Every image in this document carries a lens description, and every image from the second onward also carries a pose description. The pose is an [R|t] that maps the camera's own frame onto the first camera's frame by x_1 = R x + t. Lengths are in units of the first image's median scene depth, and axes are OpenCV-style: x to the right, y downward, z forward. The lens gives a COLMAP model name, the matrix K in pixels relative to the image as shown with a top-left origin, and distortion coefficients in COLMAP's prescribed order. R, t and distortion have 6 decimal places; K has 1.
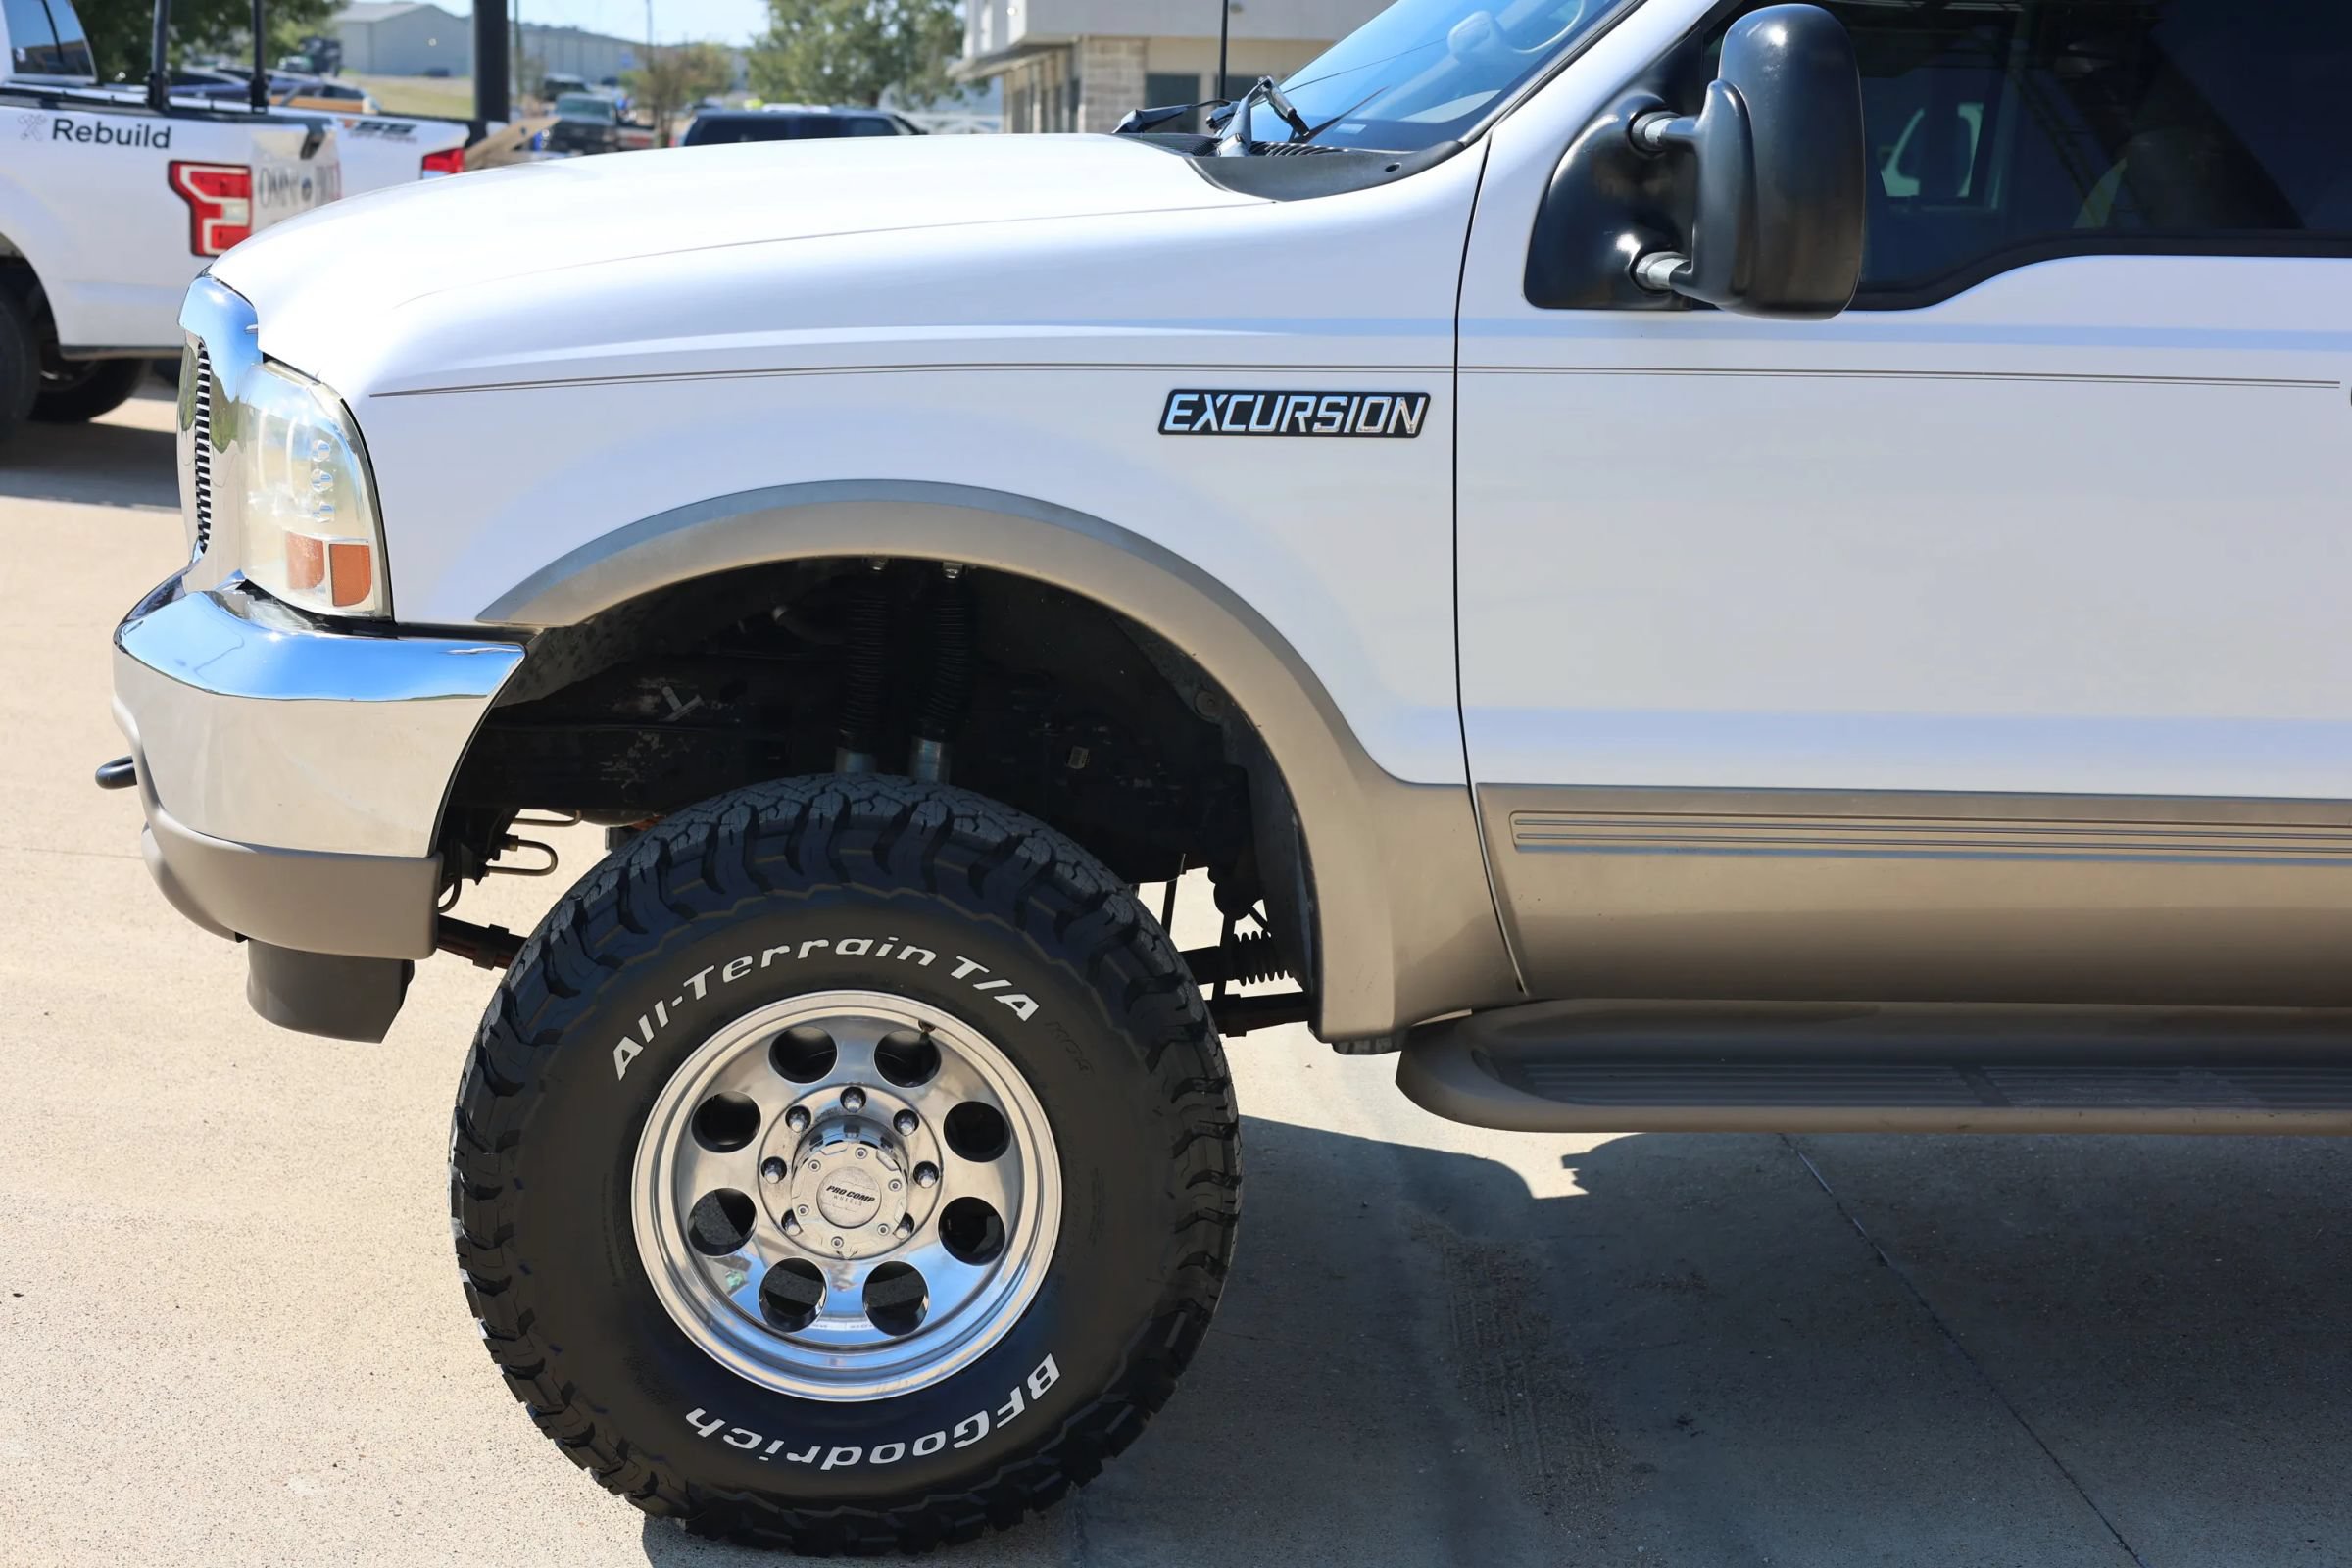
lens RADIAL K [[3302.6, 0, 1176.0], [0, 3302.6, 789.8], [0, 0, 1]] dist [0.078069, -0.289716]
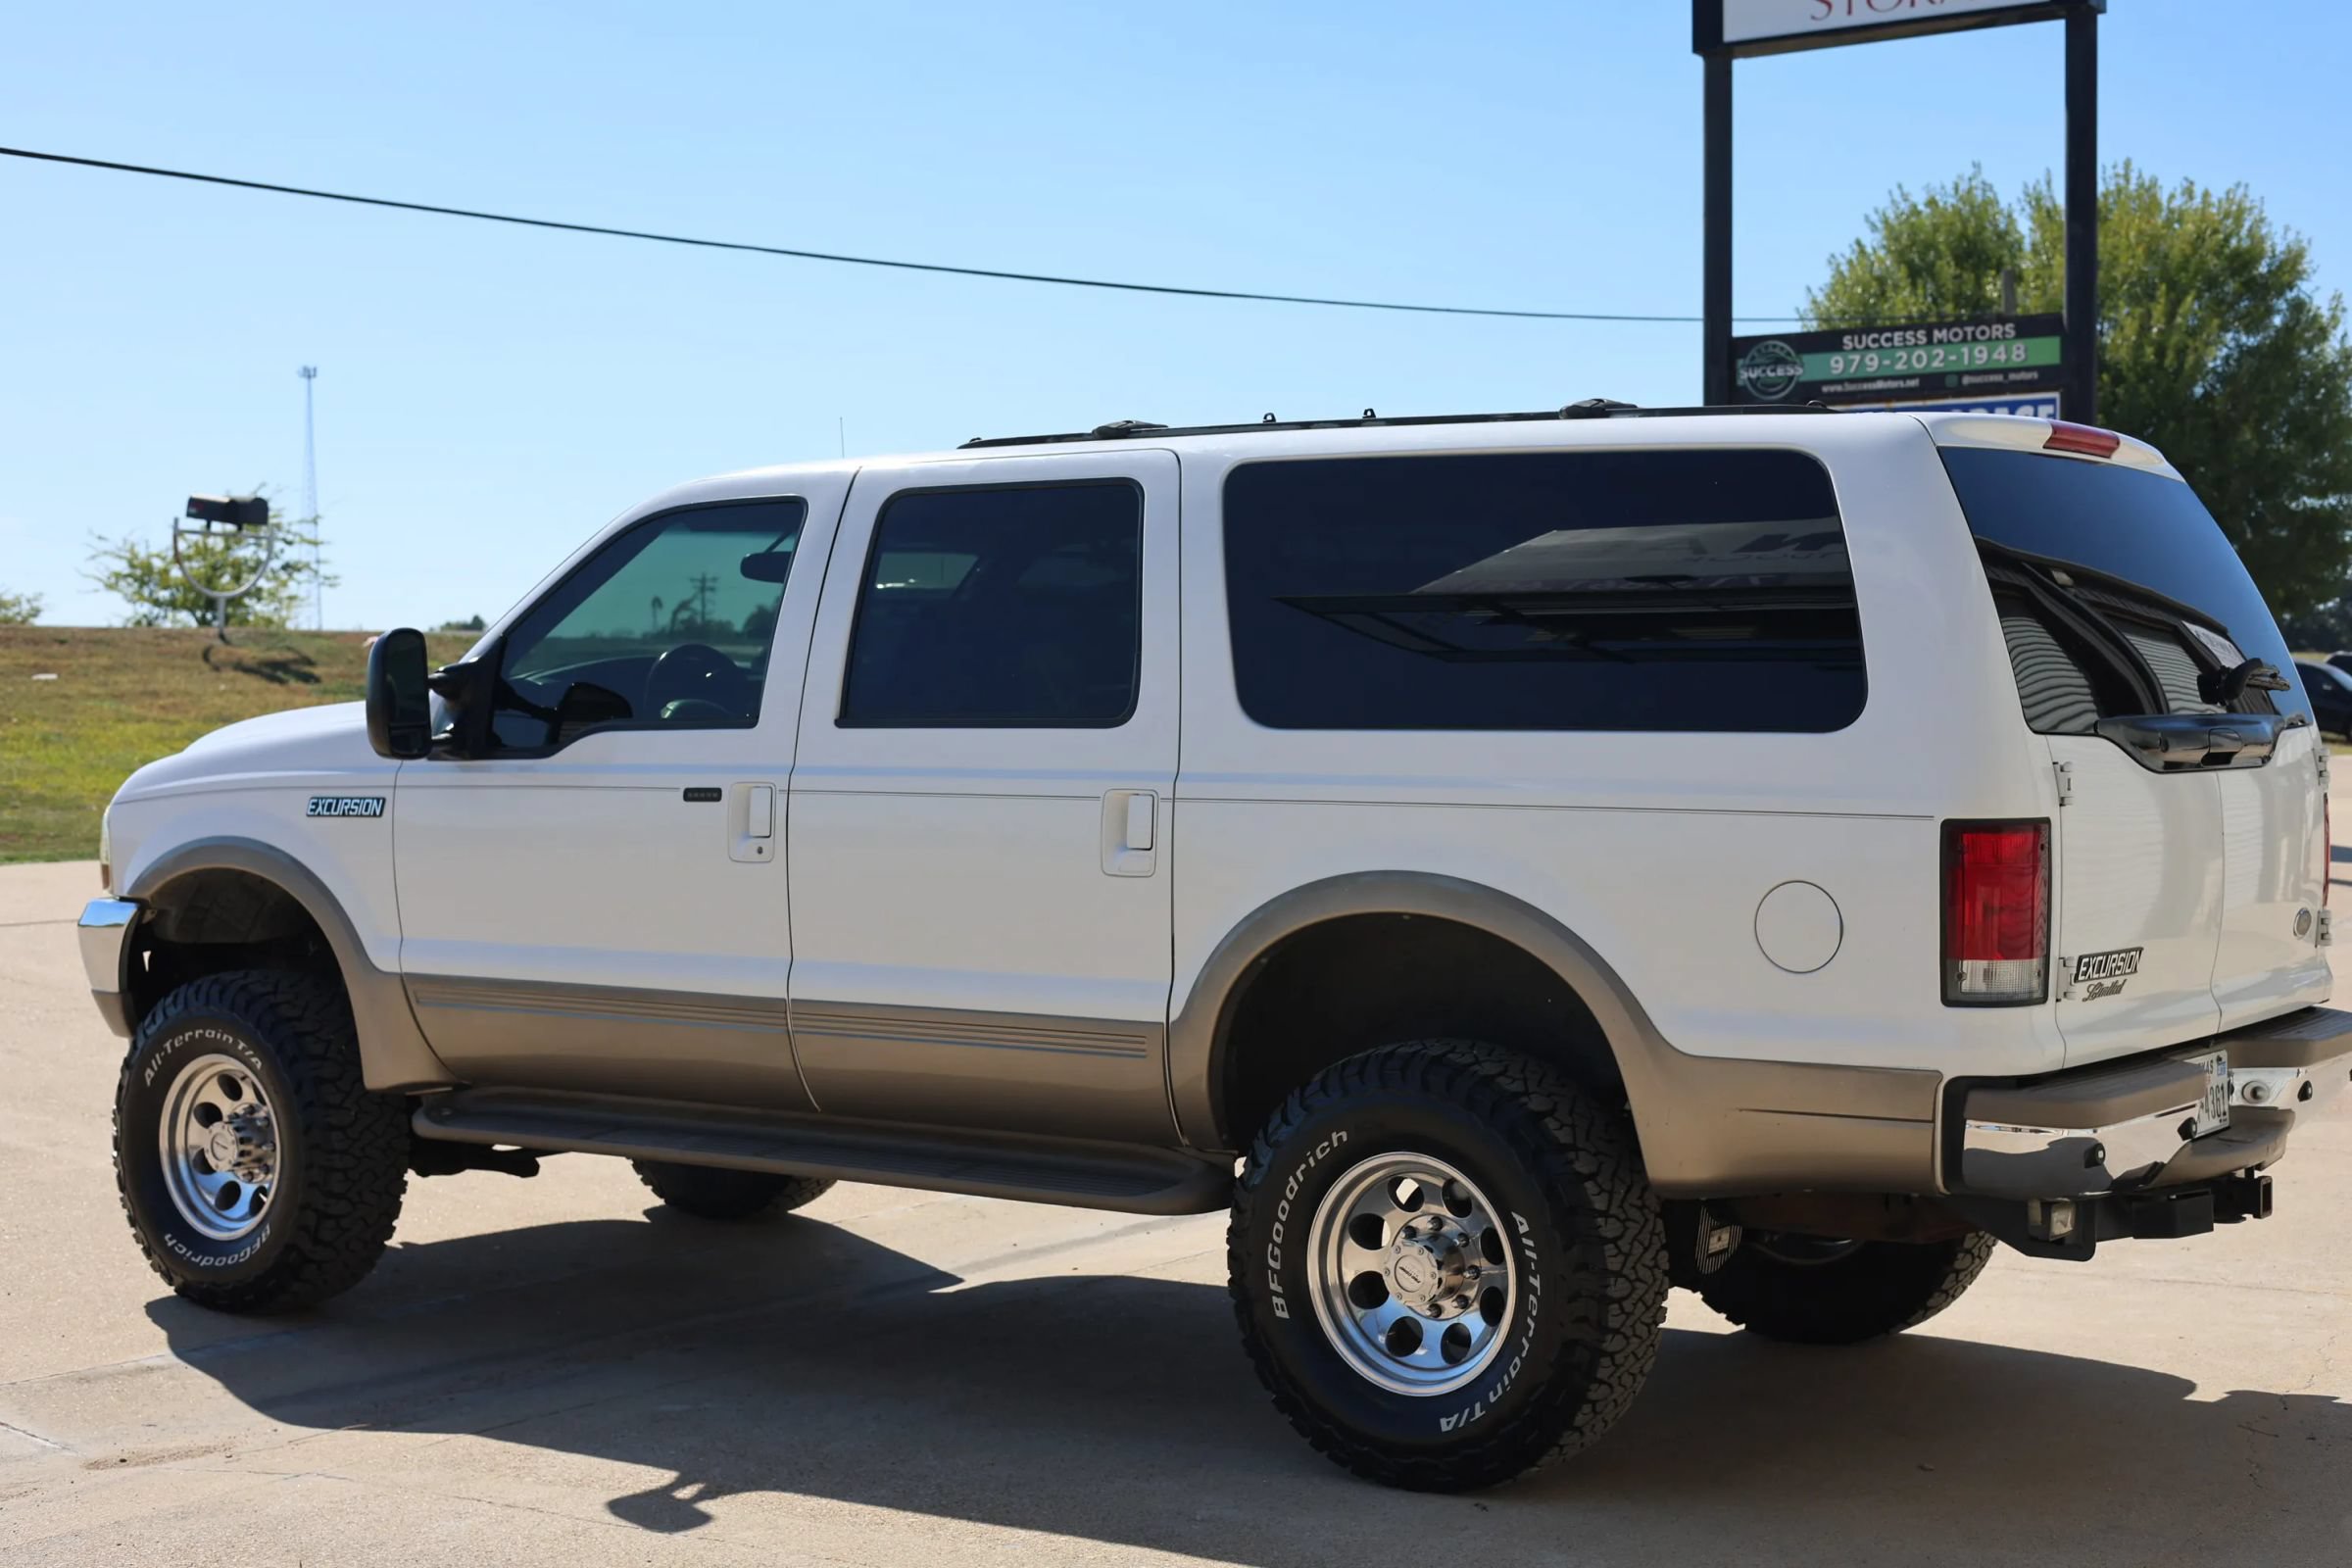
lens RADIAL K [[3302.6, 0, 1176.0], [0, 3302.6, 789.8], [0, 0, 1]] dist [0.078069, -0.289716]
pose [[0.769064, -0.015053, -0.638995, 1.912197], [-0.097051, 0.985381, -0.140018, 0.138247], [0.631761, 0.169698, 0.756360, -0.374043]]
